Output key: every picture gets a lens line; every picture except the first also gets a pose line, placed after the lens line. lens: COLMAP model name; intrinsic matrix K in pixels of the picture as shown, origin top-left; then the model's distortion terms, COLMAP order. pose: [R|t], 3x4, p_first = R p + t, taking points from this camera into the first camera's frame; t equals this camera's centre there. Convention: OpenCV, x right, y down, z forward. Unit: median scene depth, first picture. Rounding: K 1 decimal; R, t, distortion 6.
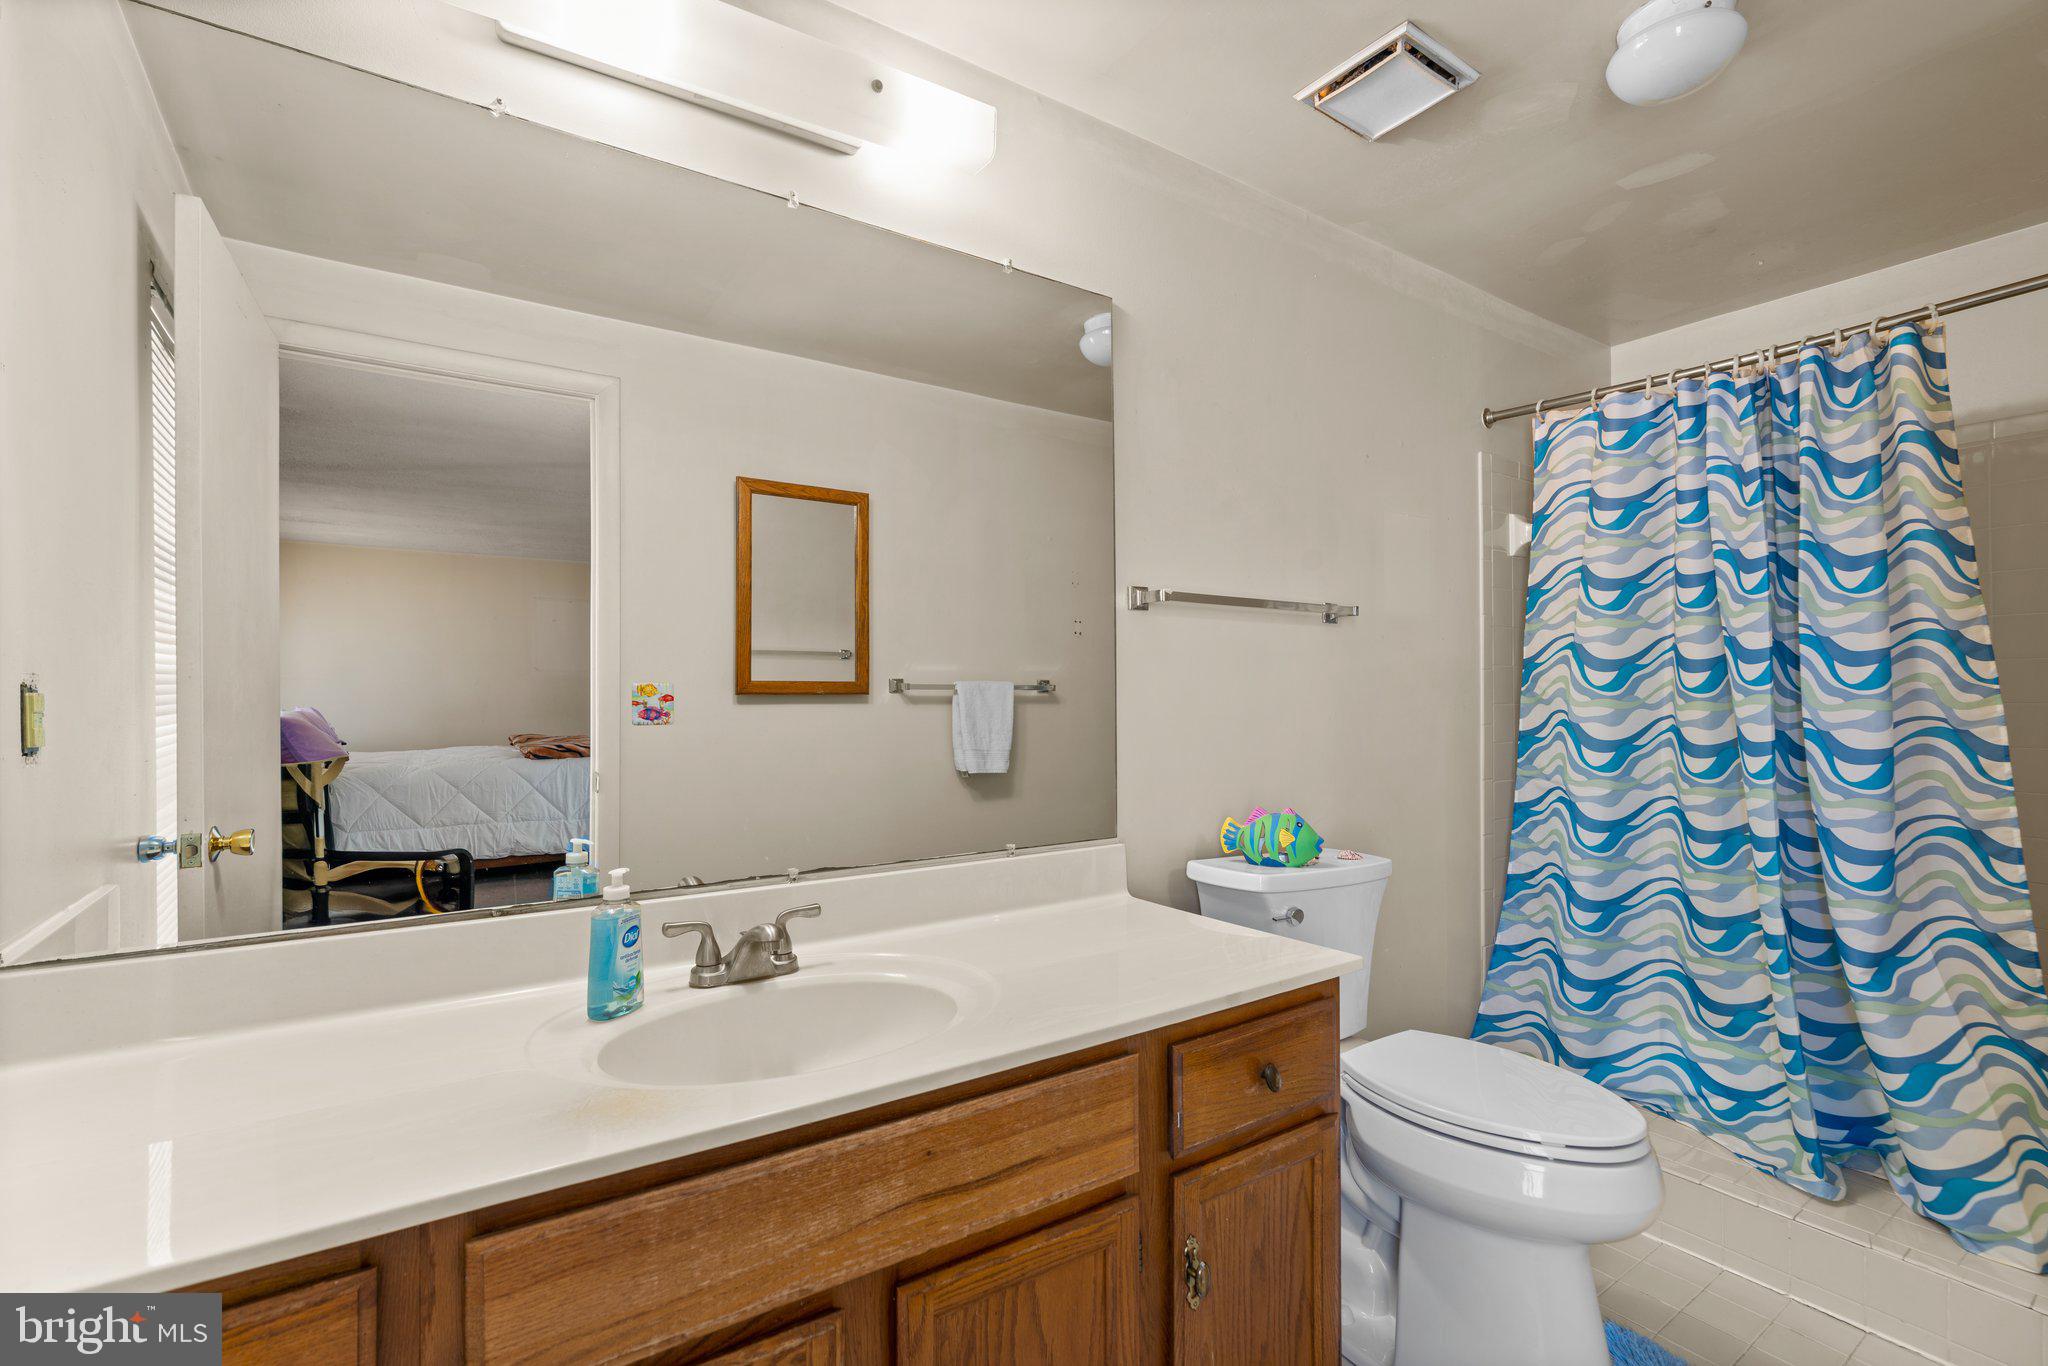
lens RADIAL K [[942.2, 0, 1022.4], [0, 942.2, 685.4], [0, 0, 1]] dist [-0.002852, -0.000110]
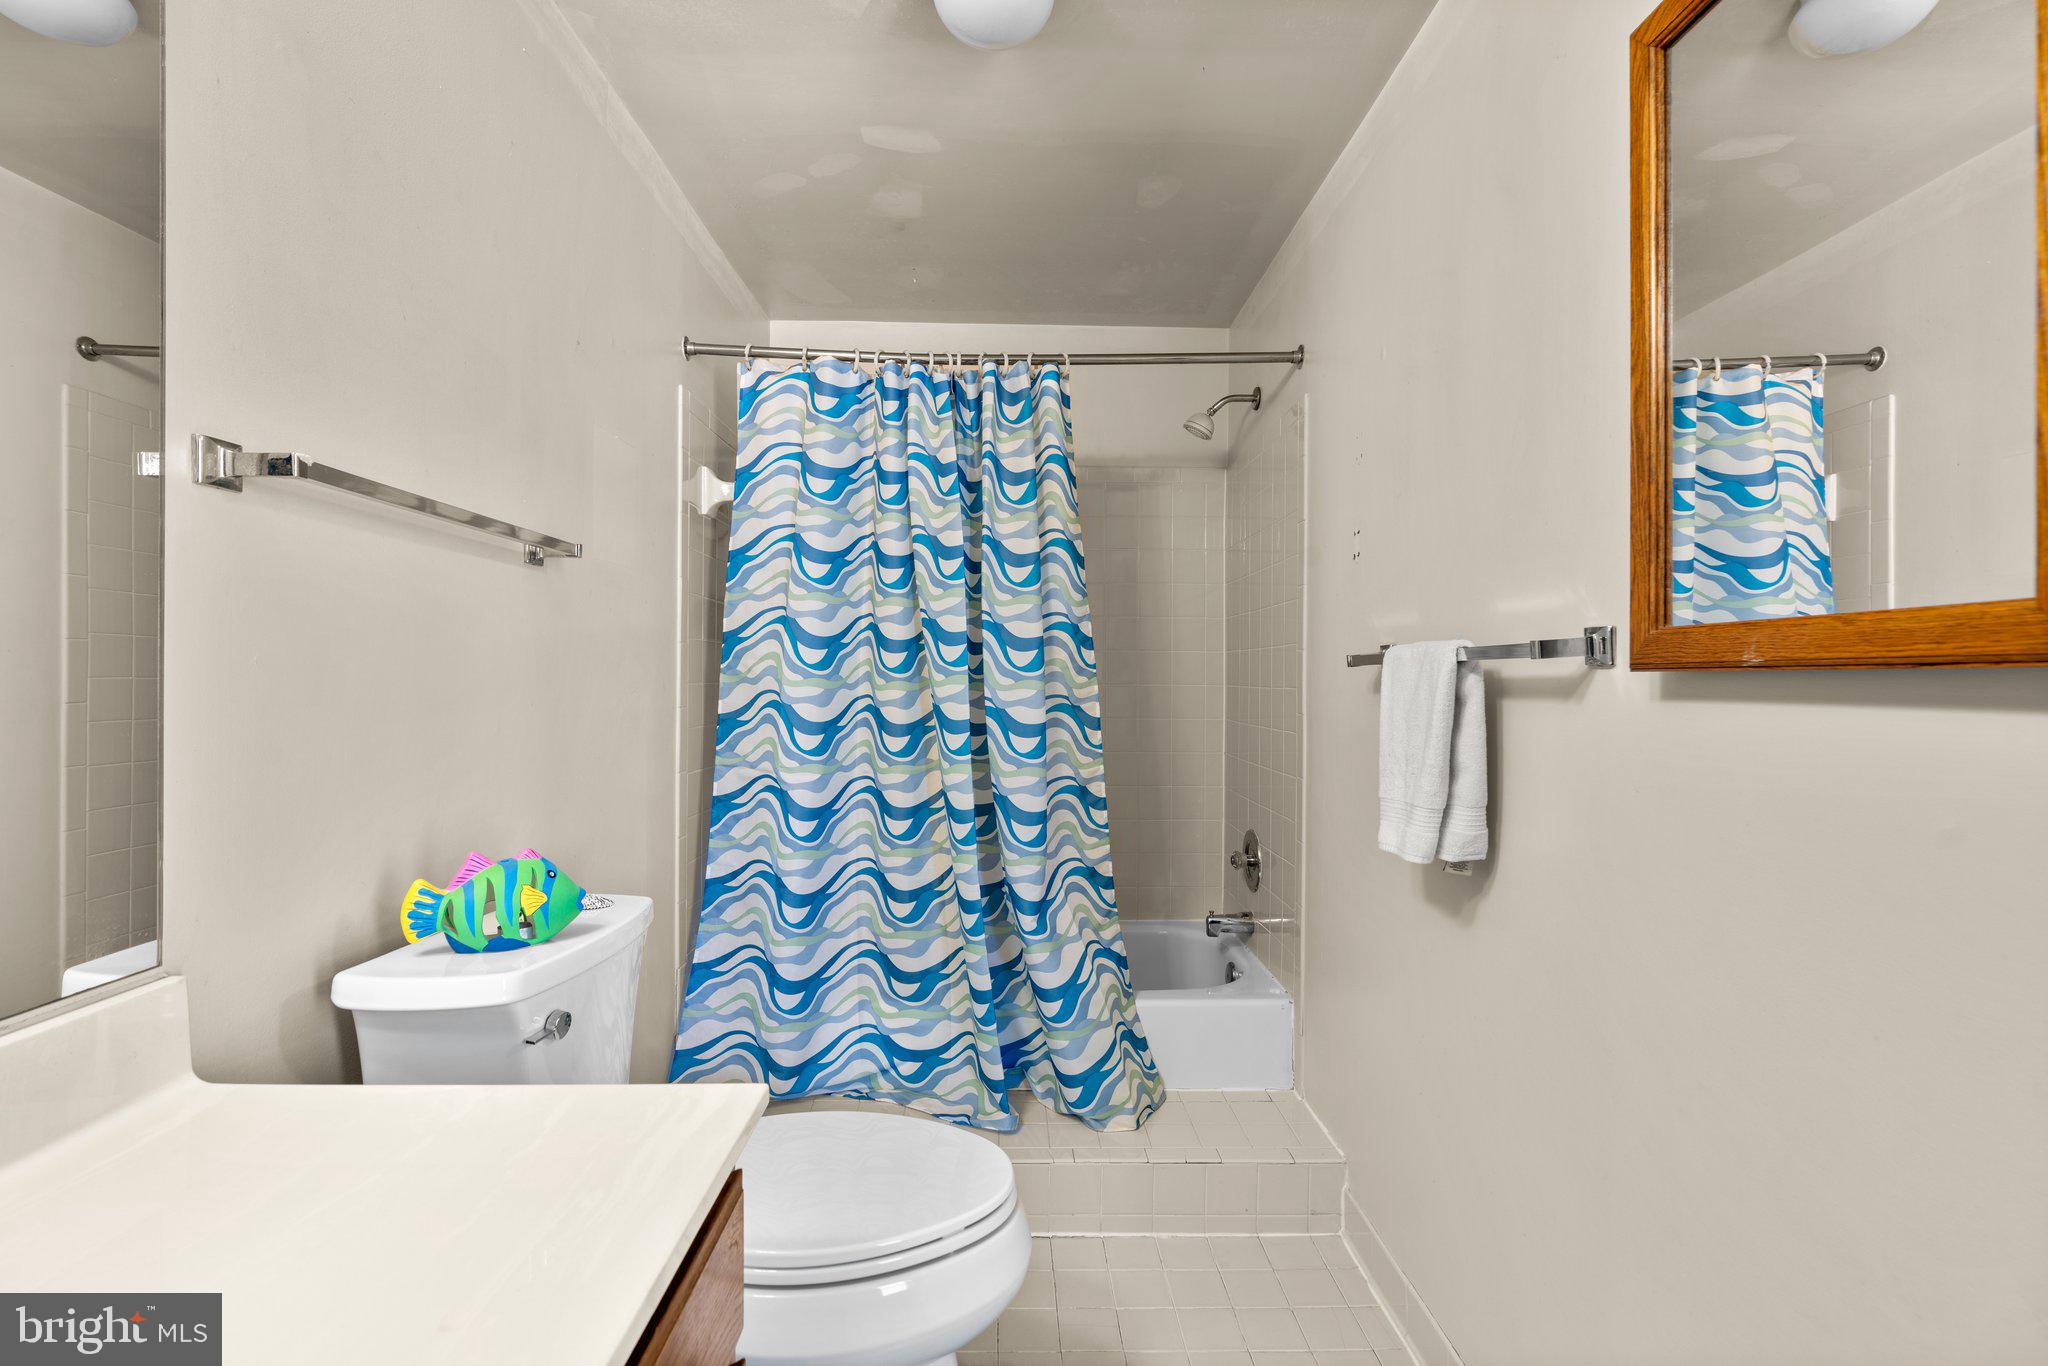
lens RADIAL K [[918.4, 0, 1024.0], [0, 918.4, 678.1], [0, 0, 1]] dist [-0.023779, 0.012384]
pose [[0.544719, 0.008607, 0.838575, -0.039600], [-0.019890, 0.999799, 0.002659, 0.008486], [-0.838383, -0.018128, 0.544780, 0.357329]]
